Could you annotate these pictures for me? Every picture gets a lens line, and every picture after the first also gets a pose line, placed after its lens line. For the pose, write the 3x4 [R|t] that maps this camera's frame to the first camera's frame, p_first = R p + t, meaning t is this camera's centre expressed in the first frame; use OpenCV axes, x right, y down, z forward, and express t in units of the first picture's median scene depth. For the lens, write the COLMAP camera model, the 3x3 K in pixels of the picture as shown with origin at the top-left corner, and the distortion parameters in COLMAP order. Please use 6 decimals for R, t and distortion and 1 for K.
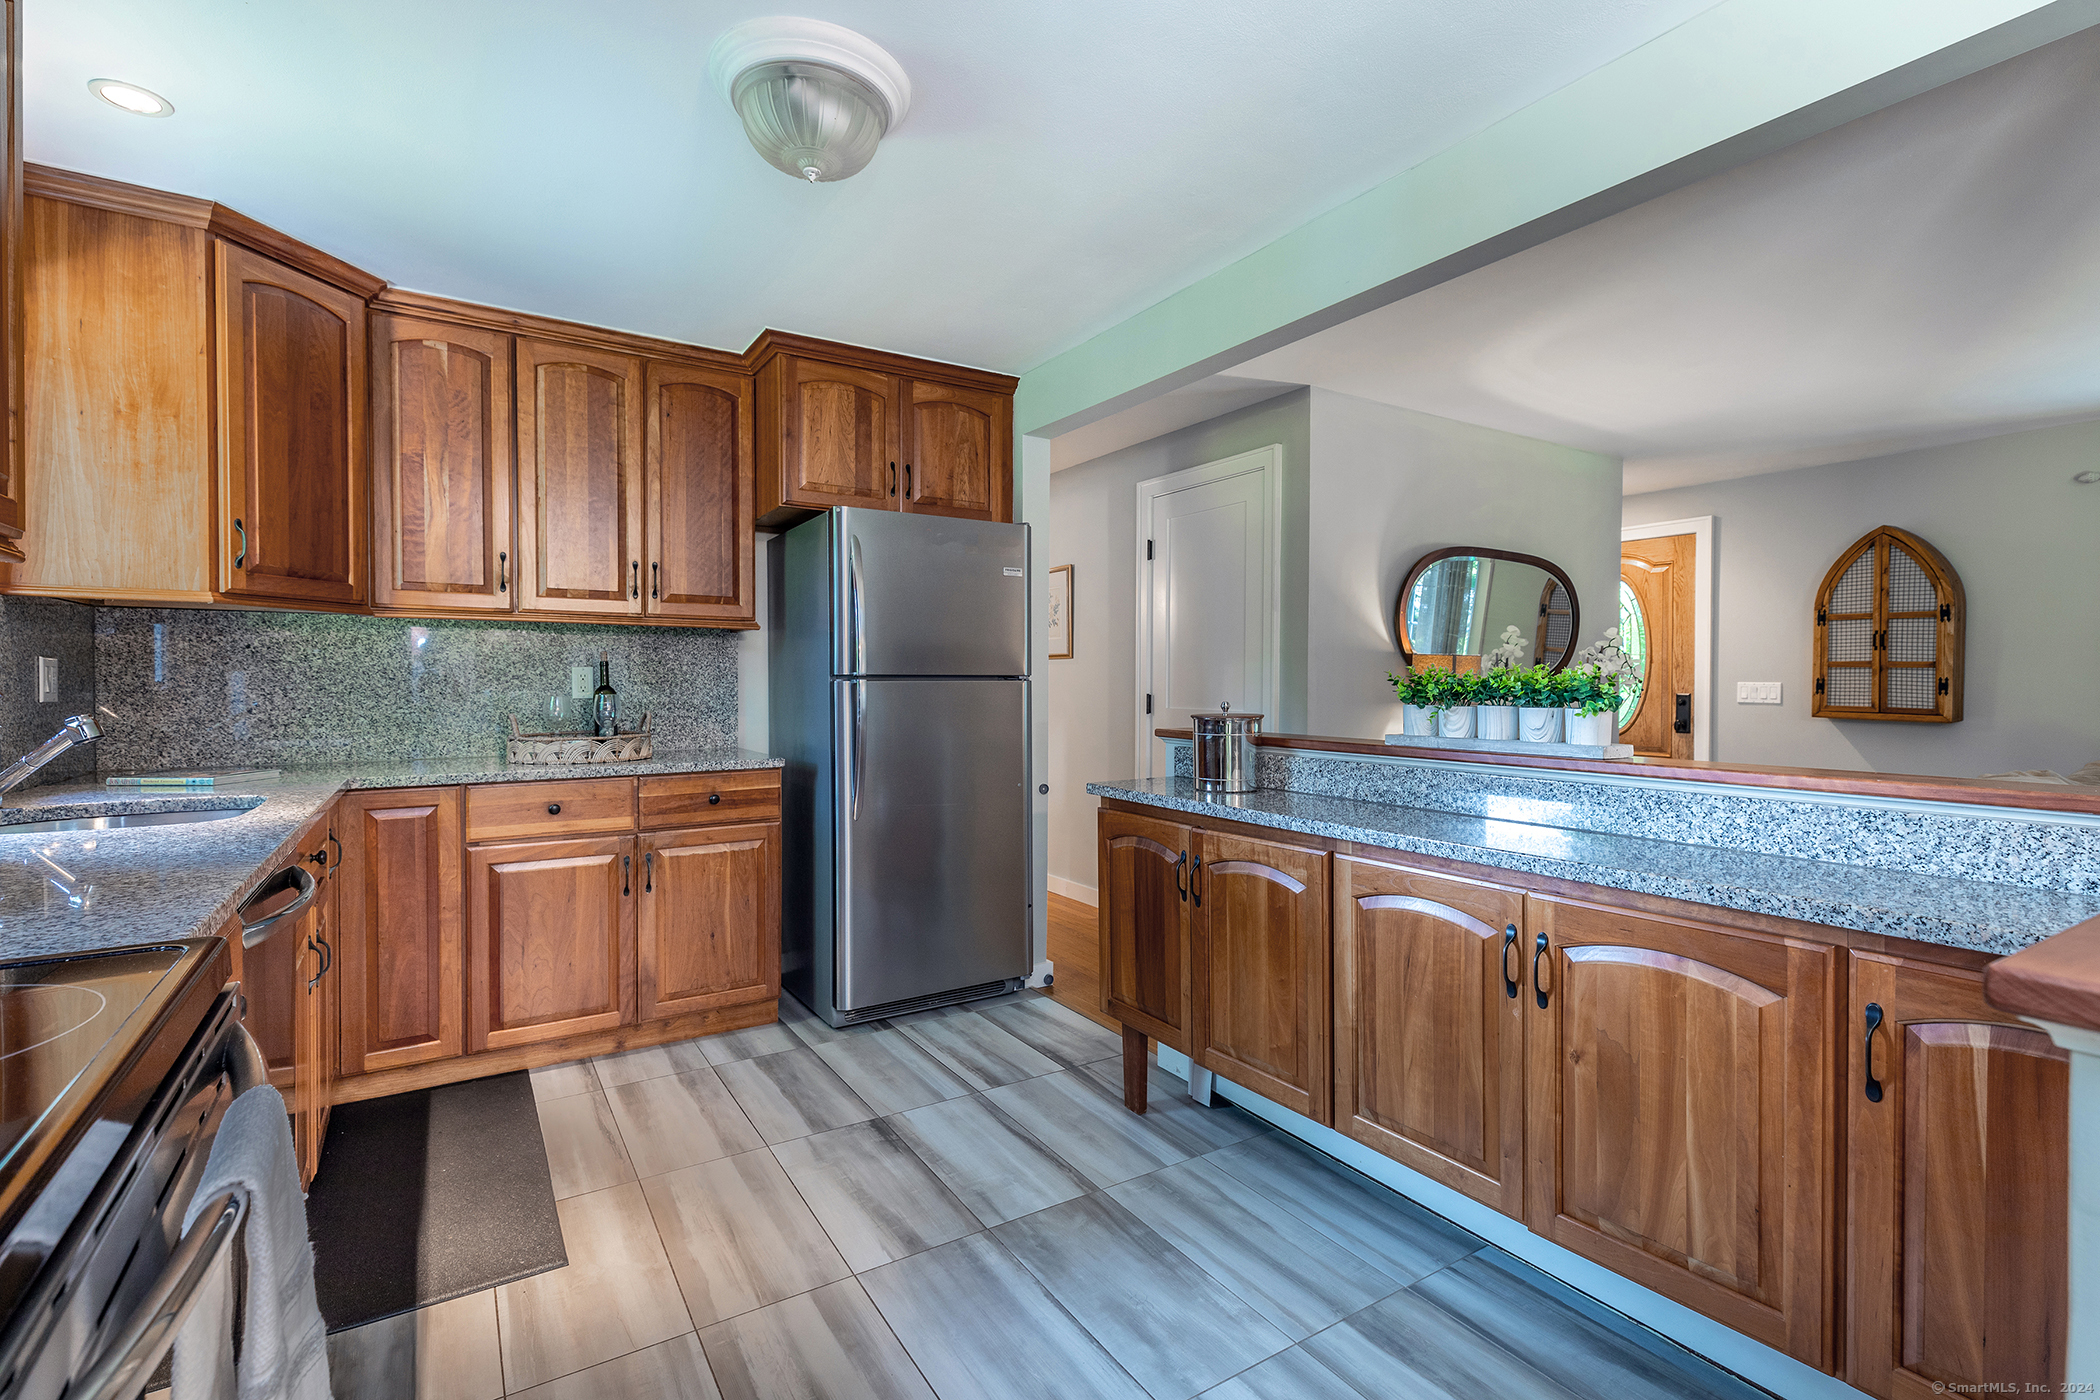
lens RADIAL K [[970.3, 0, 1091.1], [0, 970.3, 695.7], [0, 0, 1]] dist [0.010791, -0.007114]
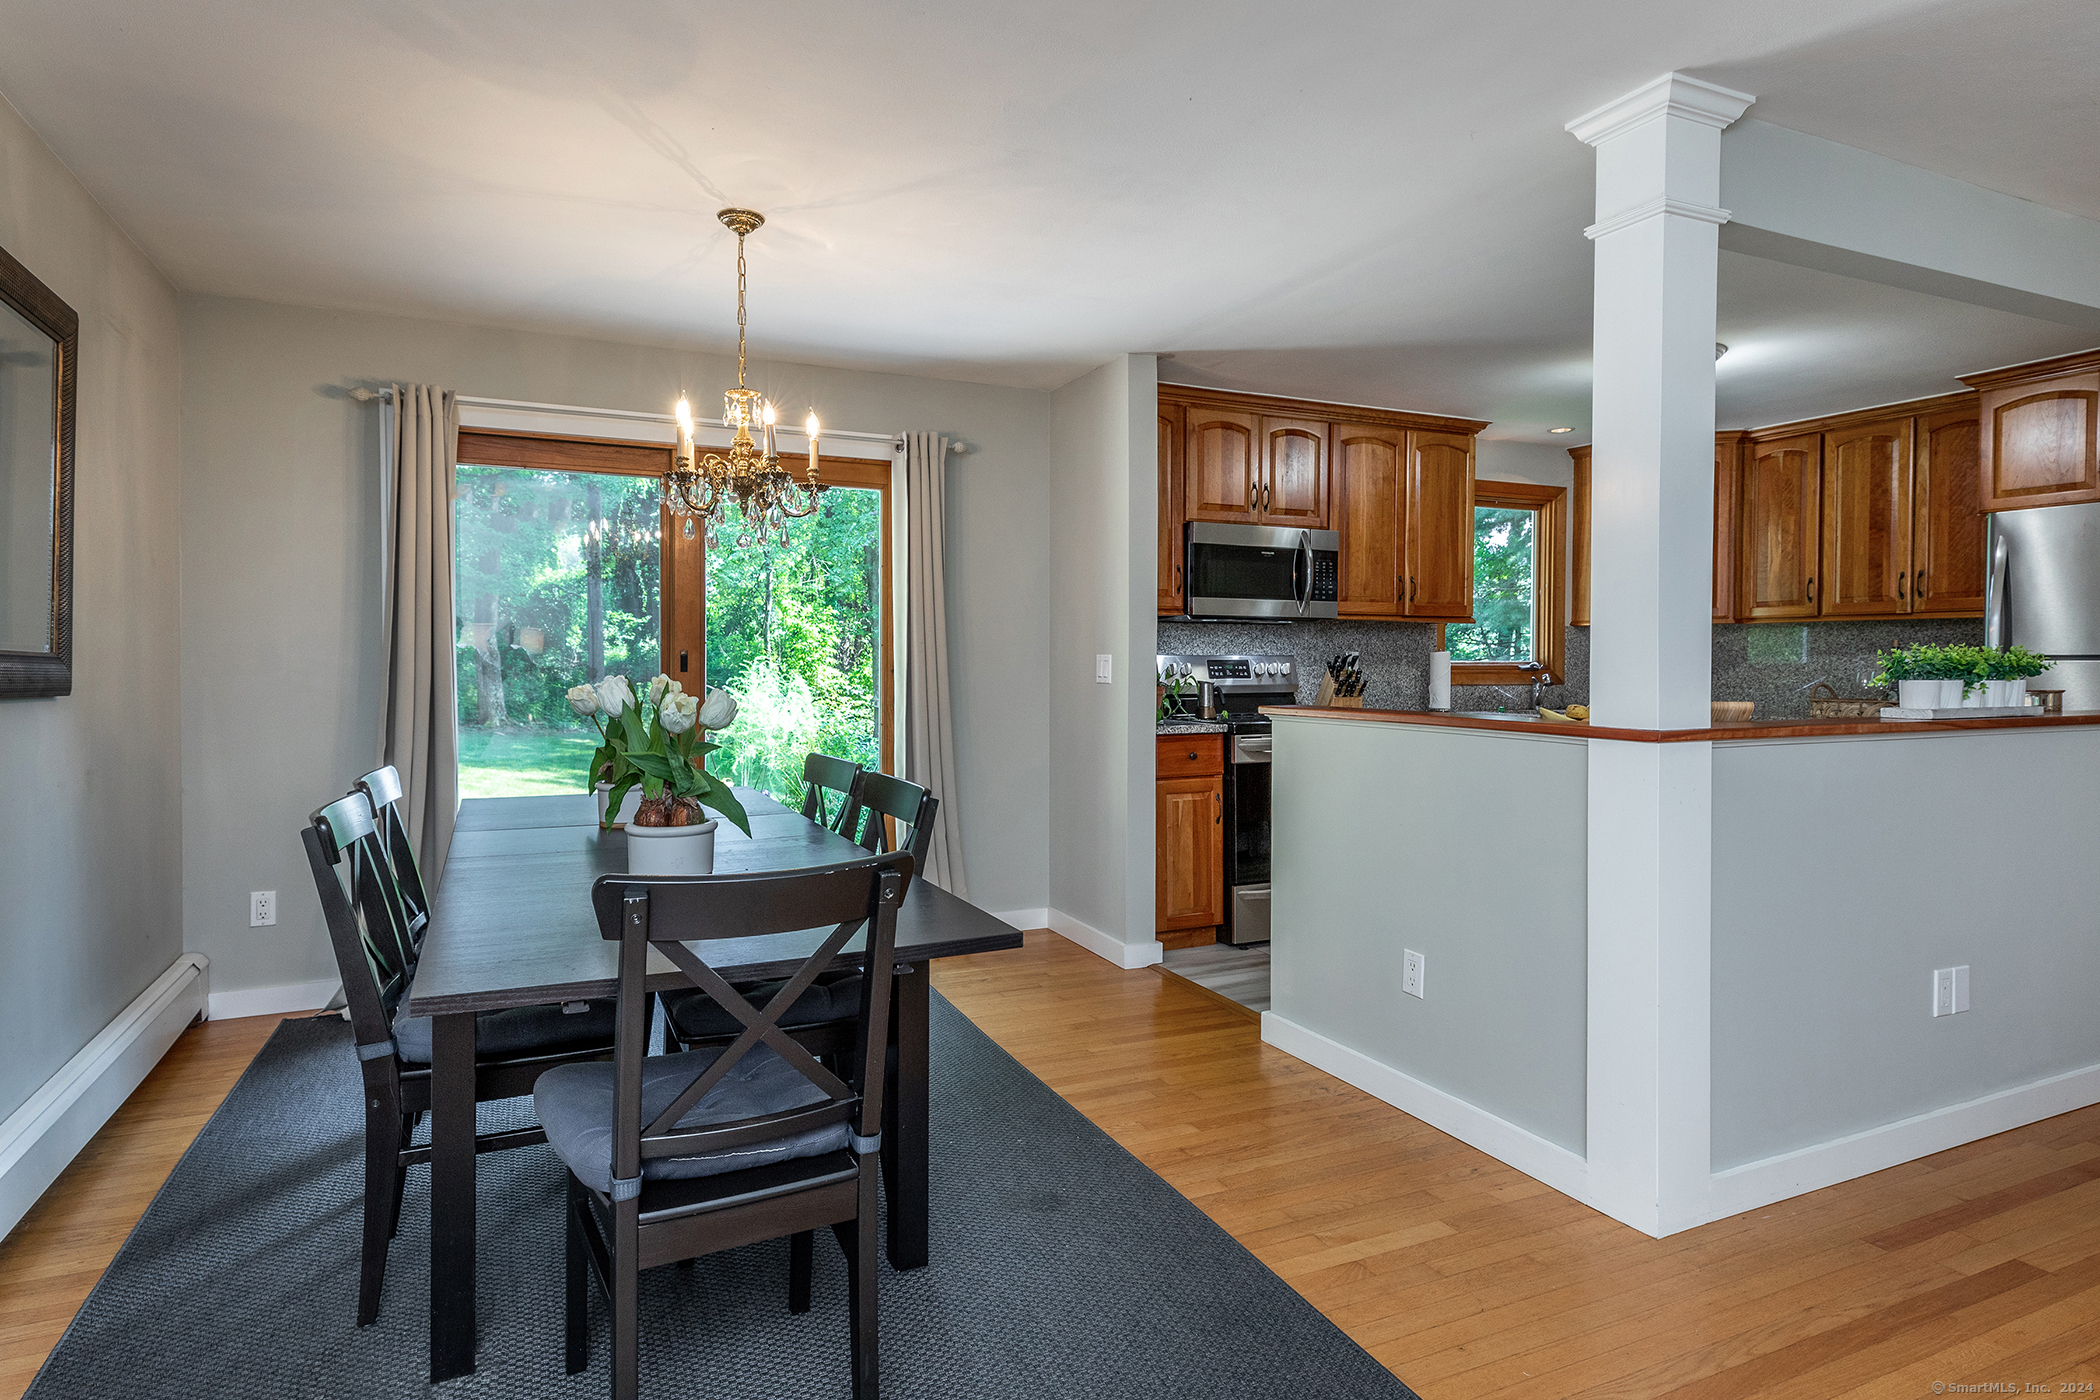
lens RADIAL K [[1095.0, 0, 1066.5], [0, 1095.0, 672.2], [0, 0, 1]] dist [-0.001302, -0.003589]
pose [[-0.123993, 0.003374, -0.992277, 1.473612], [-0.015851, 0.999860, 0.005381, 0.013009], [0.992157, 0.016395, -0.123922, 0.064395]]
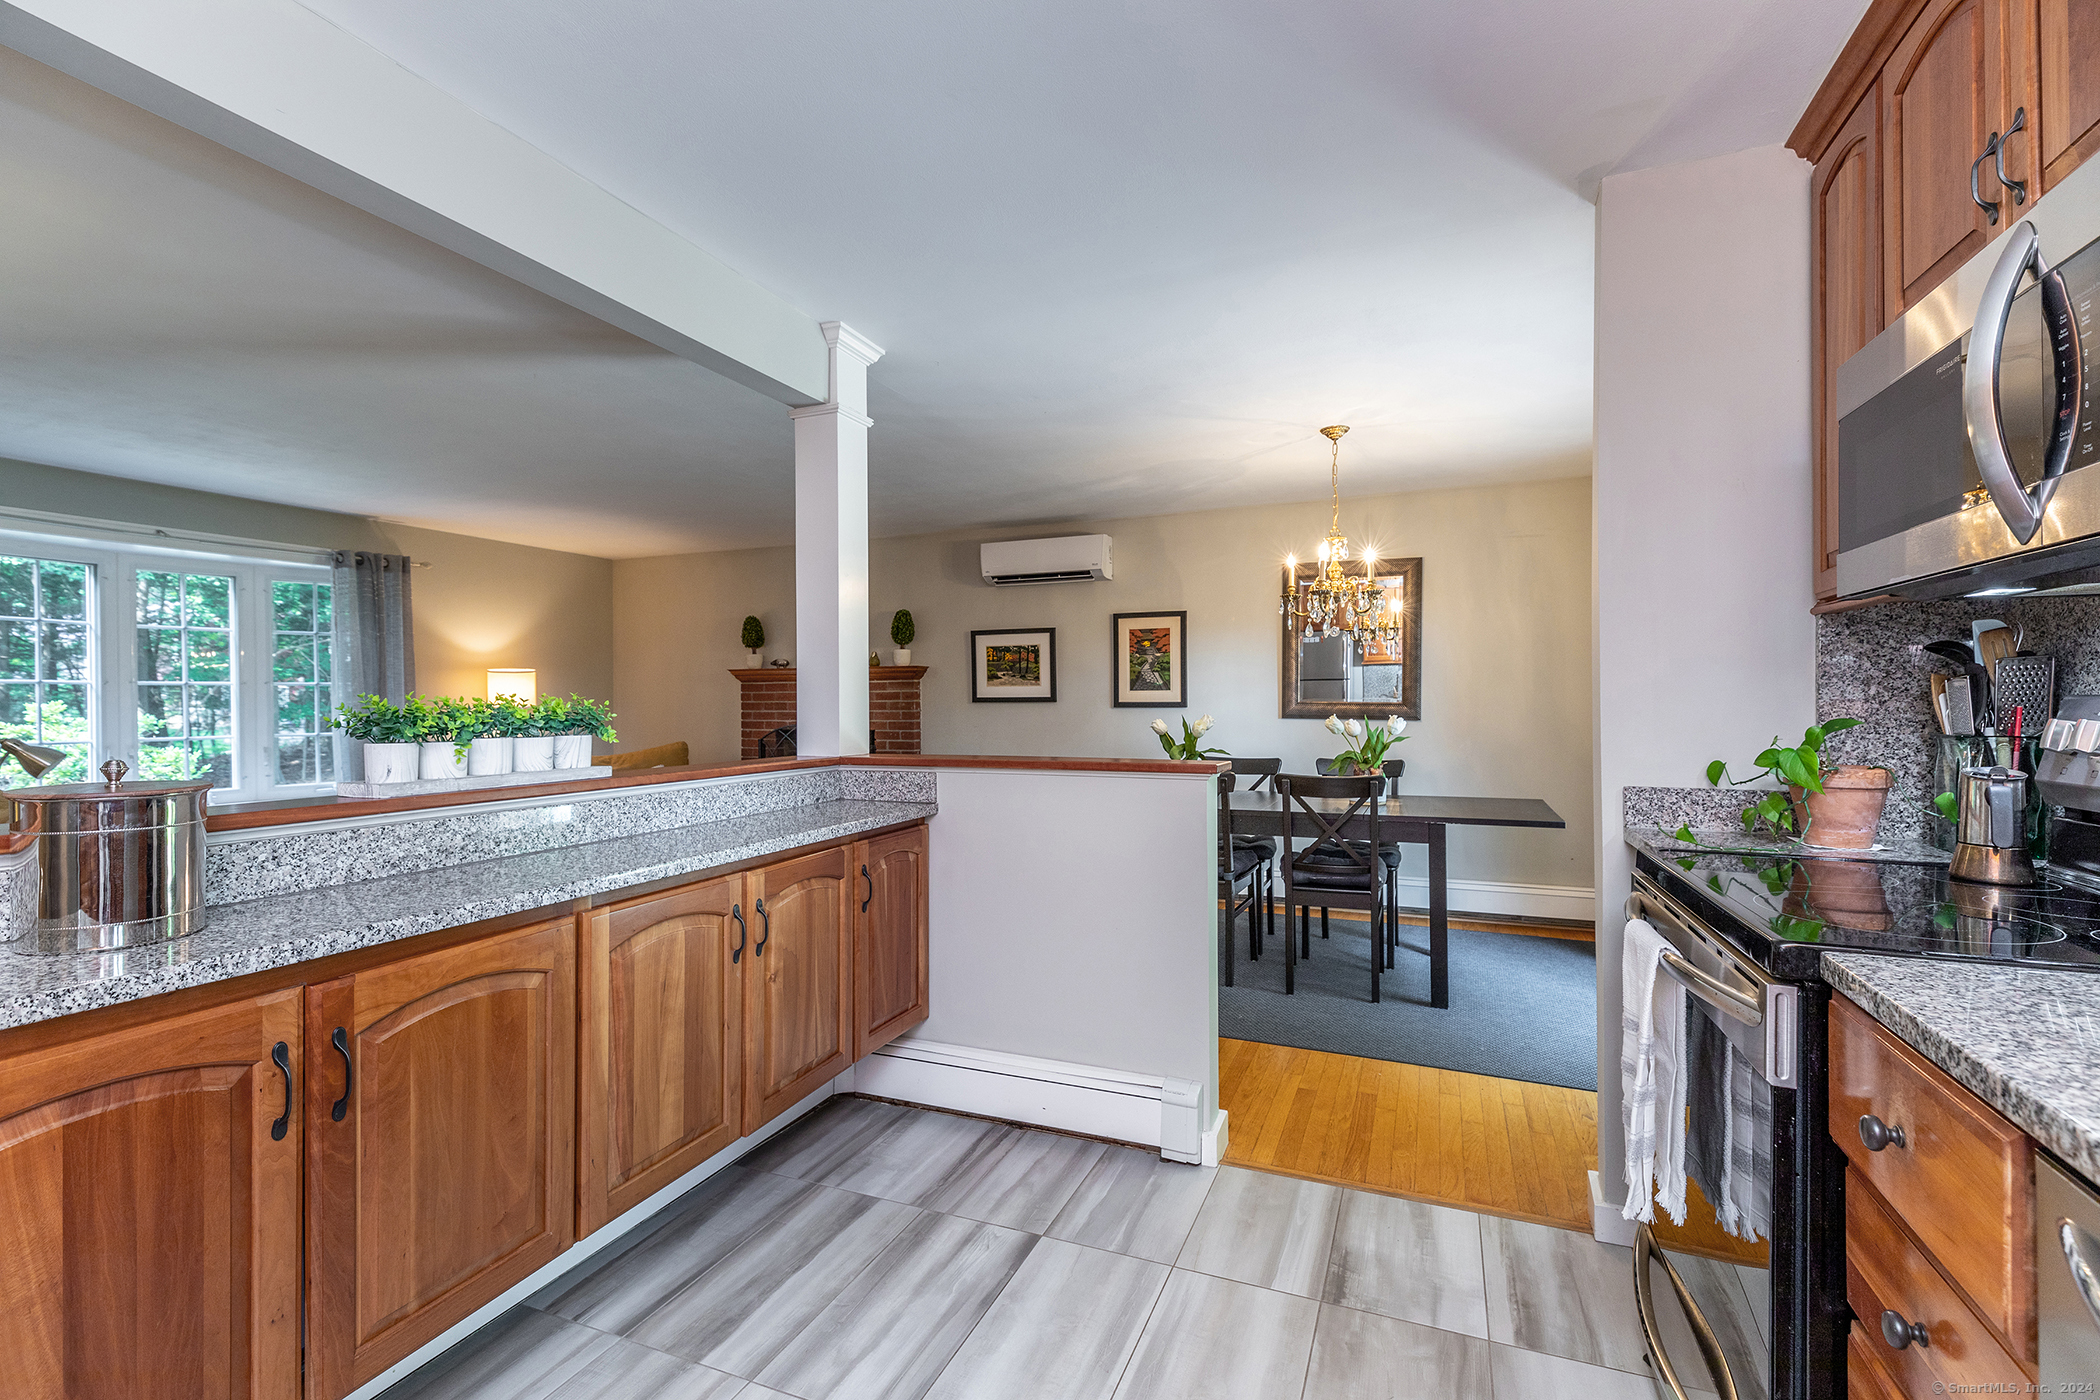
lens RADIAL K [[970.3, 0, 1057.0], [0, 970.3, 698.9], [0, 0, 1]] dist [0.010791, -0.007114]
pose [[-0.575083, 0.001156, 0.818094, -0.493399], [0.014210, 0.999862, 0.008576, -0.020197], [-0.817972, 0.016557, -0.575020, 0.821029]]
